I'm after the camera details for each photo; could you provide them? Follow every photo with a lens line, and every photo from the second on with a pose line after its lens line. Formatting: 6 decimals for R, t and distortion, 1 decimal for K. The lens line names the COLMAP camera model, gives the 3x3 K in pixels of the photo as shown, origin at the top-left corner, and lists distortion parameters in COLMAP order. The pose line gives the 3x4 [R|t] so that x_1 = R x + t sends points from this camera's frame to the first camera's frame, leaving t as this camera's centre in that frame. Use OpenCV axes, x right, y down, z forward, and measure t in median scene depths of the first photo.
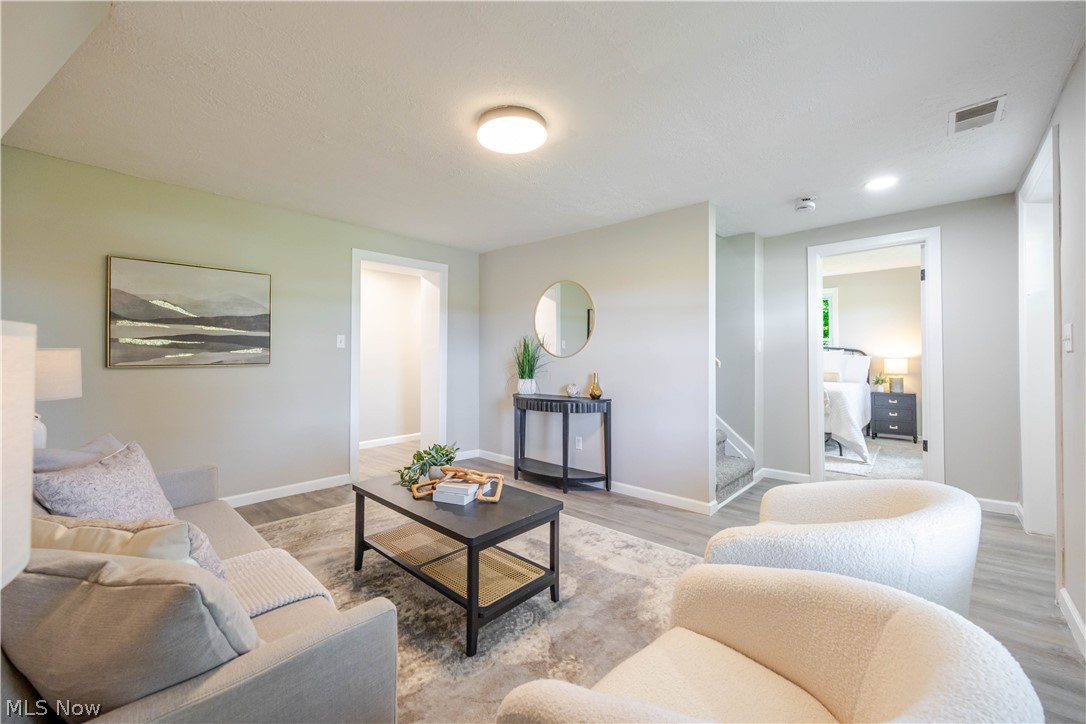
lens RADIAL K [[428.6, 0, 542.3], [0, 428.6, 354.5], [0, 0, 1]] dist [-0.000468, 0.000224]
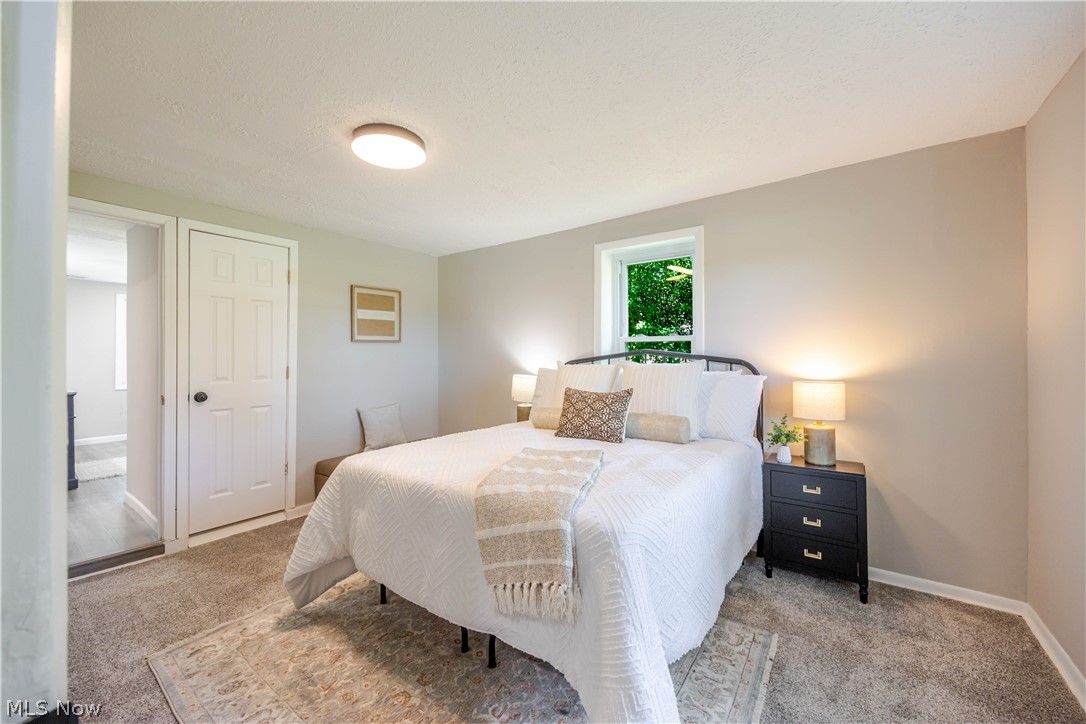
lens RADIAL K [[422.7, 0, 535.1], [0, 422.7, 357.1], [0, 0, 1]] dist [-0.002239, 0.000162]
pose [[0.995753, 0.002764, 0.092025, 0.522522], [-0.002504, 0.999993, -0.002938, -0.013230], [-0.092032, 0.002695, 0.995752, 0.628228]]
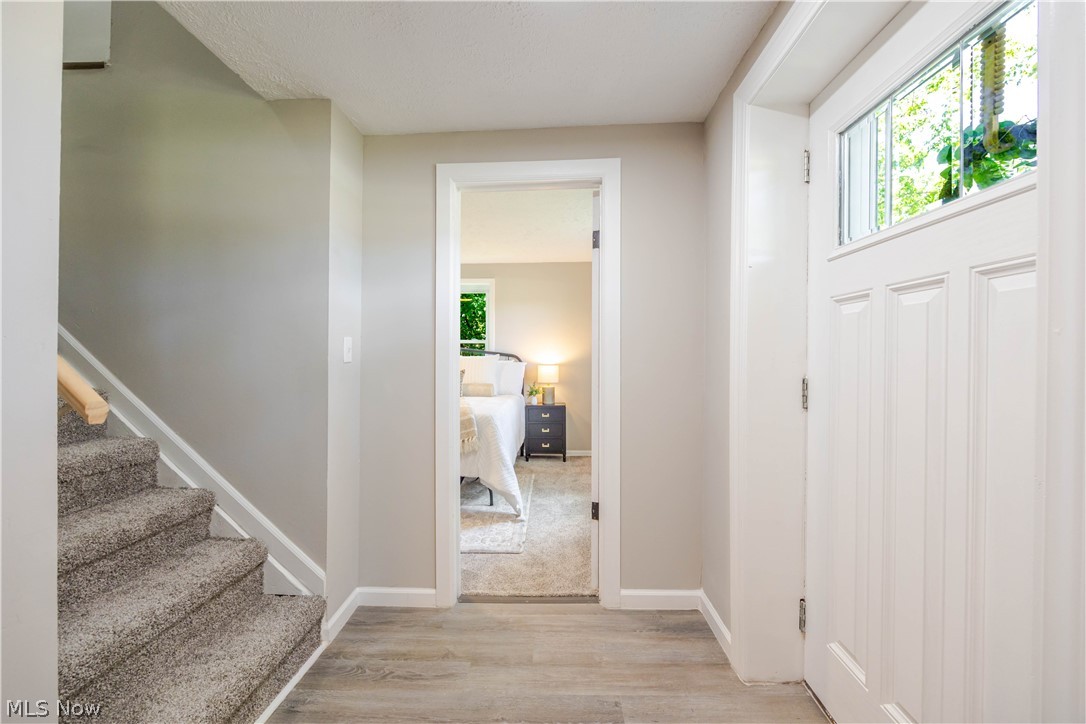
lens RADIAL K [[441.8, 0, 537.8], [0, 441.8, 355.3], [0, 0, 1]] dist [-0.001043, 0.000047]
pose [[0.773927, 0.010107, 0.633194, 0.243667], [-0.010560, 0.999940, -0.003054, -0.008092], [-0.633187, -0.004323, 0.773987, 0.324013]]
